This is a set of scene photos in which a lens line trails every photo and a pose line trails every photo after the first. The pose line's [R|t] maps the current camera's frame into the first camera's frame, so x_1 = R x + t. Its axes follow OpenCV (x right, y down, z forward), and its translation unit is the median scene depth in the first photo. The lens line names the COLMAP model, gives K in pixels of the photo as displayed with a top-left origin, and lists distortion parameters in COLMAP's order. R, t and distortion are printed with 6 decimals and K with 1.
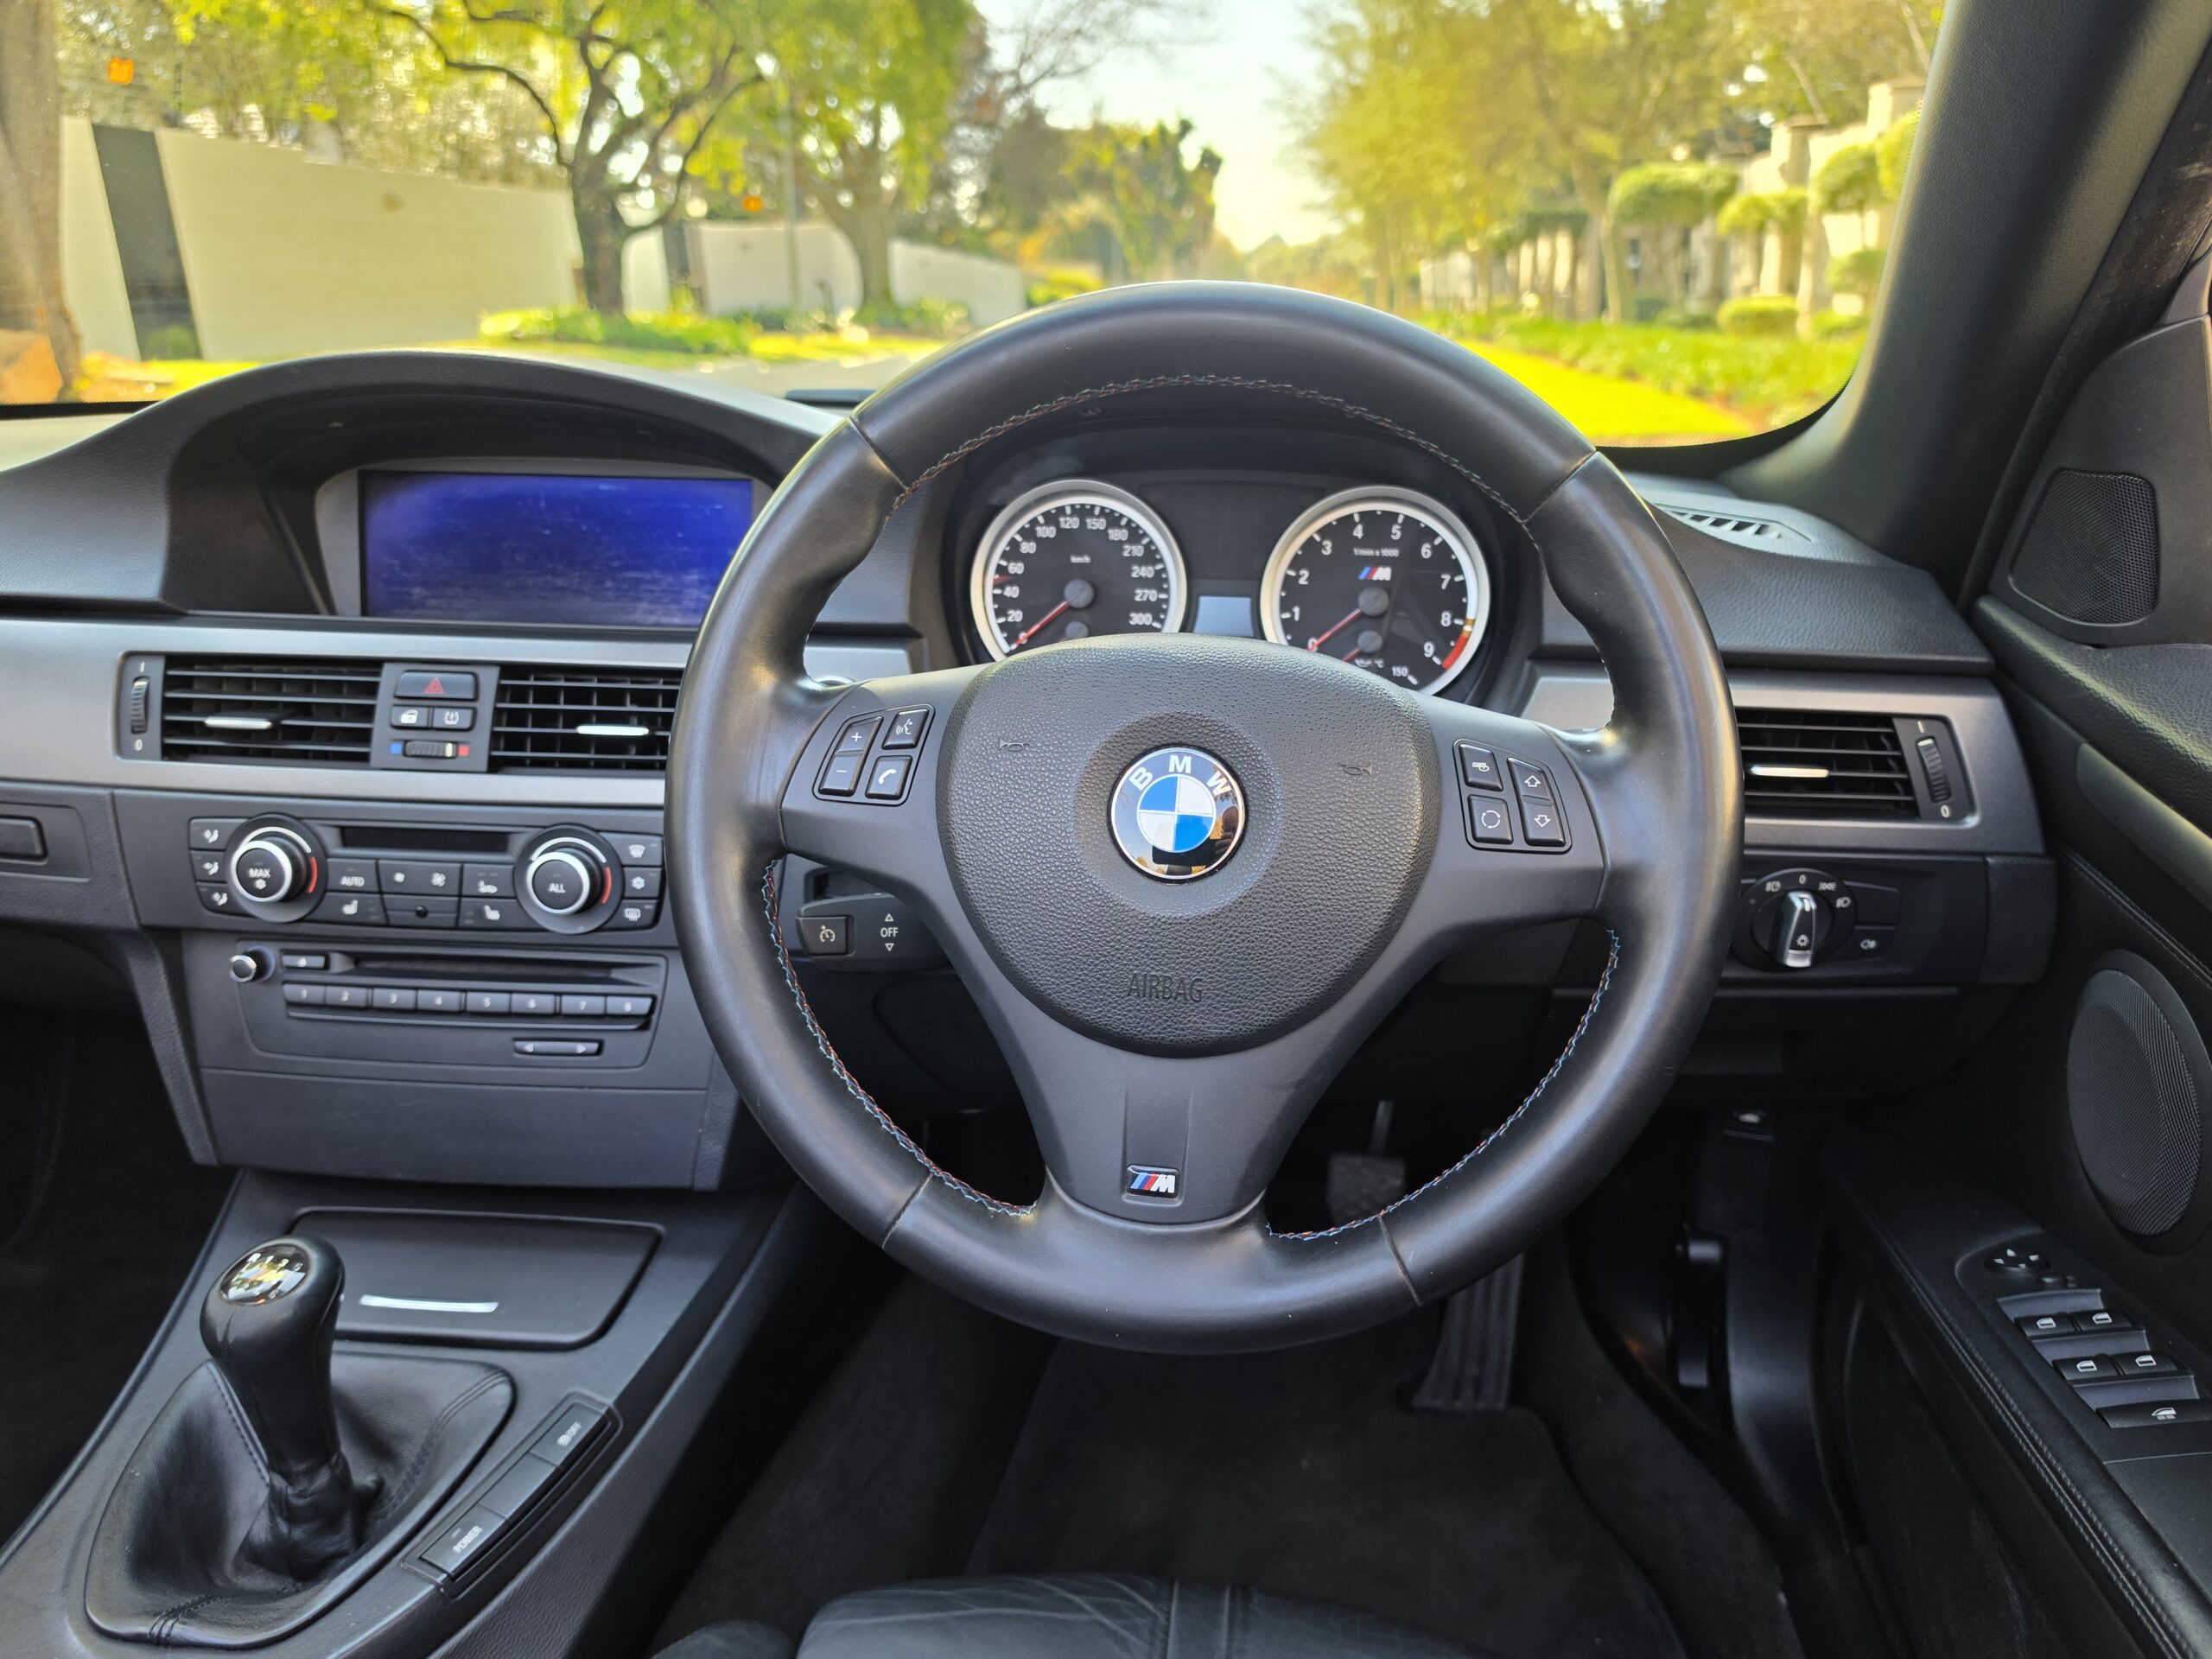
lens RADIAL K [[1544.3, 0, 1096.9], [0, 1544.3, 822.0], [0, 0, 1]] dist [0.126086, -0.229153]
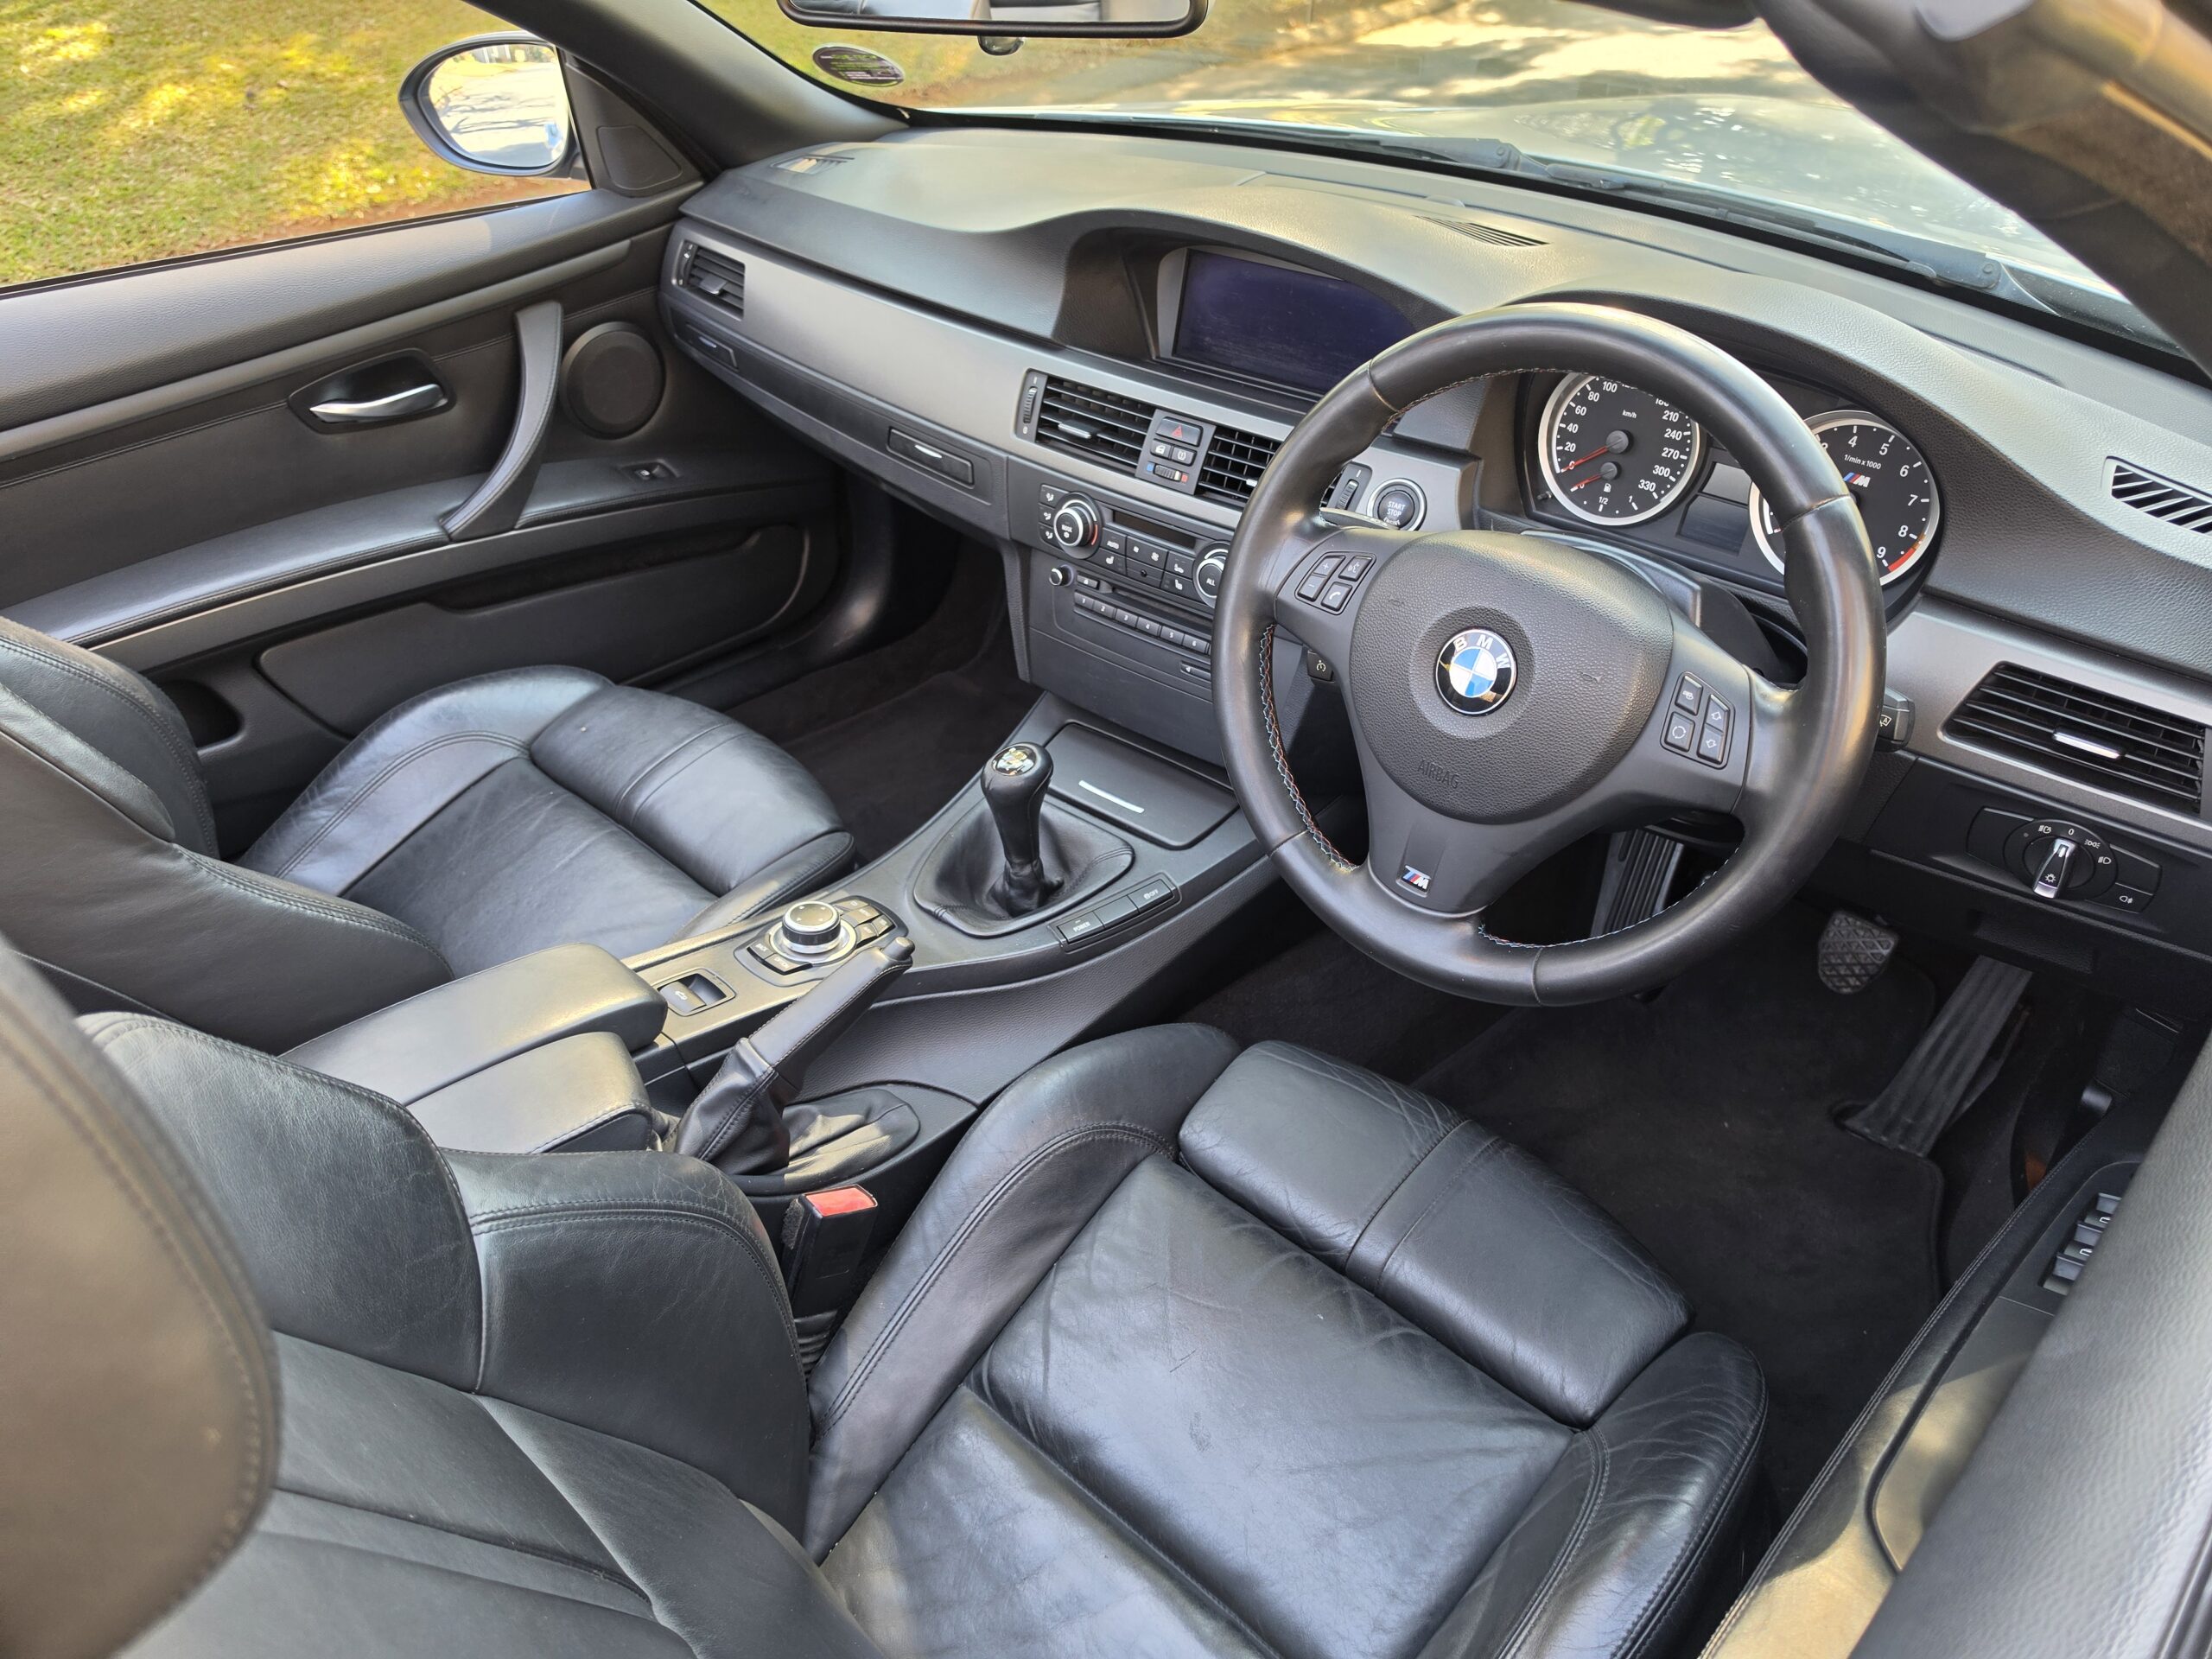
lens RADIAL K [[1544.3, 0, 1096.9], [0, 1544.3, 822.0], [0, 0, 1]] dist [0.126086, -0.229153]
pose [[0.807988, 0.324010, -0.492111, 0.408042], [-0.164543, 0.926075, 0.339575, -0.242249], [0.565757, -0.193400, 0.801571, -0.371996]]
